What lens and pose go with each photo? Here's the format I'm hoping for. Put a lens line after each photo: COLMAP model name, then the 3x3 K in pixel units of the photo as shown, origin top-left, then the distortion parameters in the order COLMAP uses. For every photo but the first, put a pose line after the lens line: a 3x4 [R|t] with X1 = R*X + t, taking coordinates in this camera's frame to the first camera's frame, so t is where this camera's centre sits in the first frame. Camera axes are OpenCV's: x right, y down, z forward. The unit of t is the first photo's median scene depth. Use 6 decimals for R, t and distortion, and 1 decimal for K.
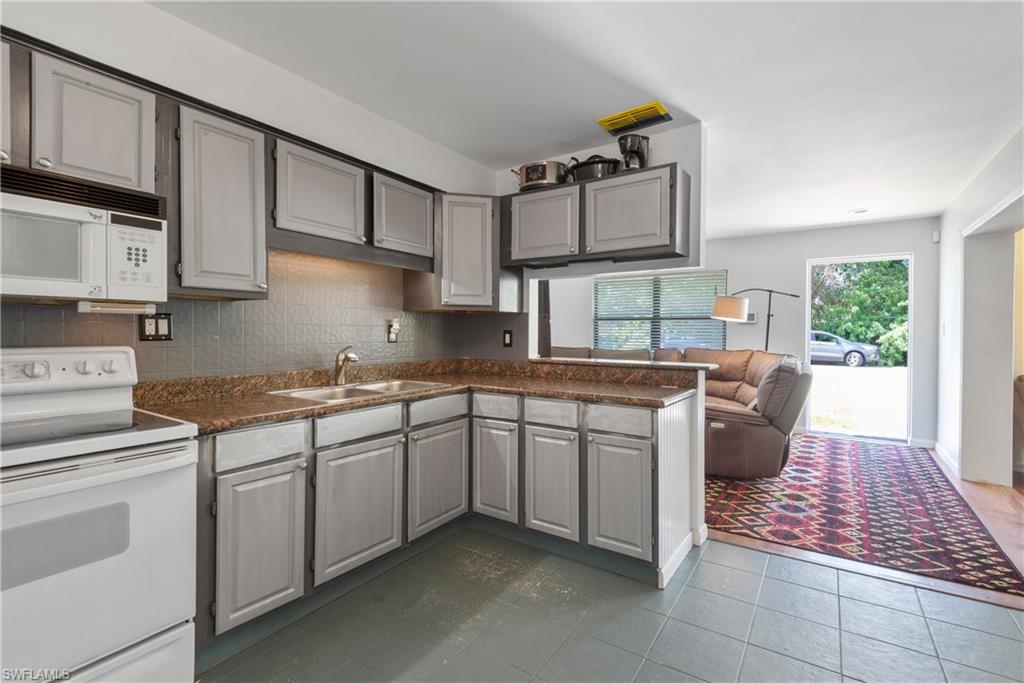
lens RADIAL K [[470.7, 0, 518.1], [0, 470.7, 333.4], [0, 0, 1]] dist [0.030424, -0.000537]
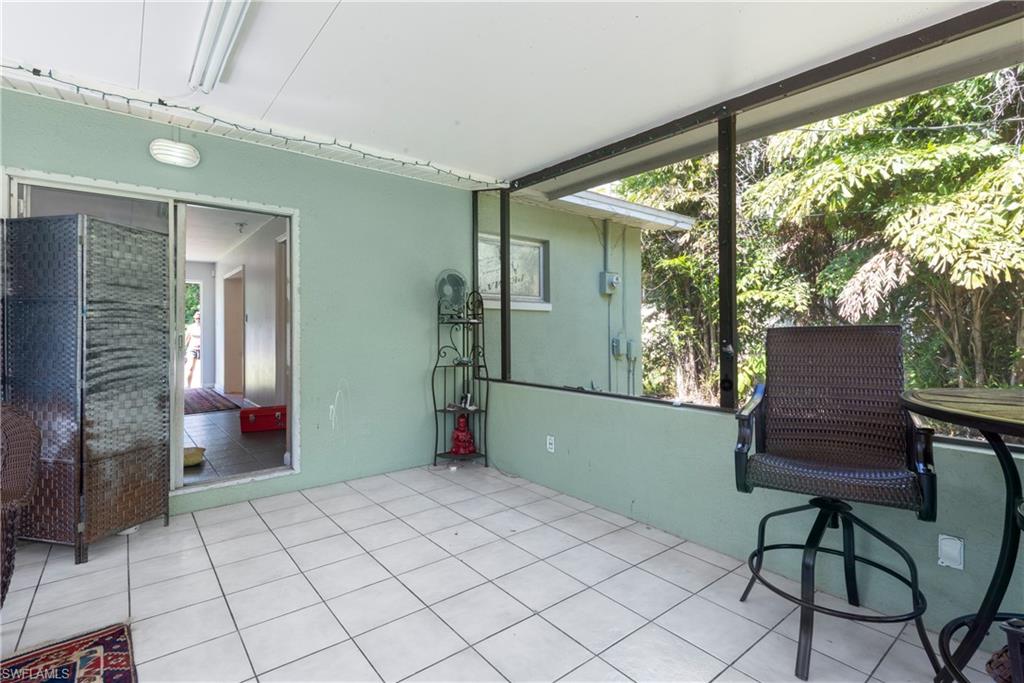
lens RADIAL K [[464.0, 0, 512.0], [0, 464.0, 341.5], [0, 0, 1]] dist [0.032219, -0.018283]
pose [[0.291271, -0.025166, 0.956310, -0.953863], [-0.004089, 0.999612, 0.027551, 0.016956], [-0.956632, -0.011935, 0.291055, -1.129733]]
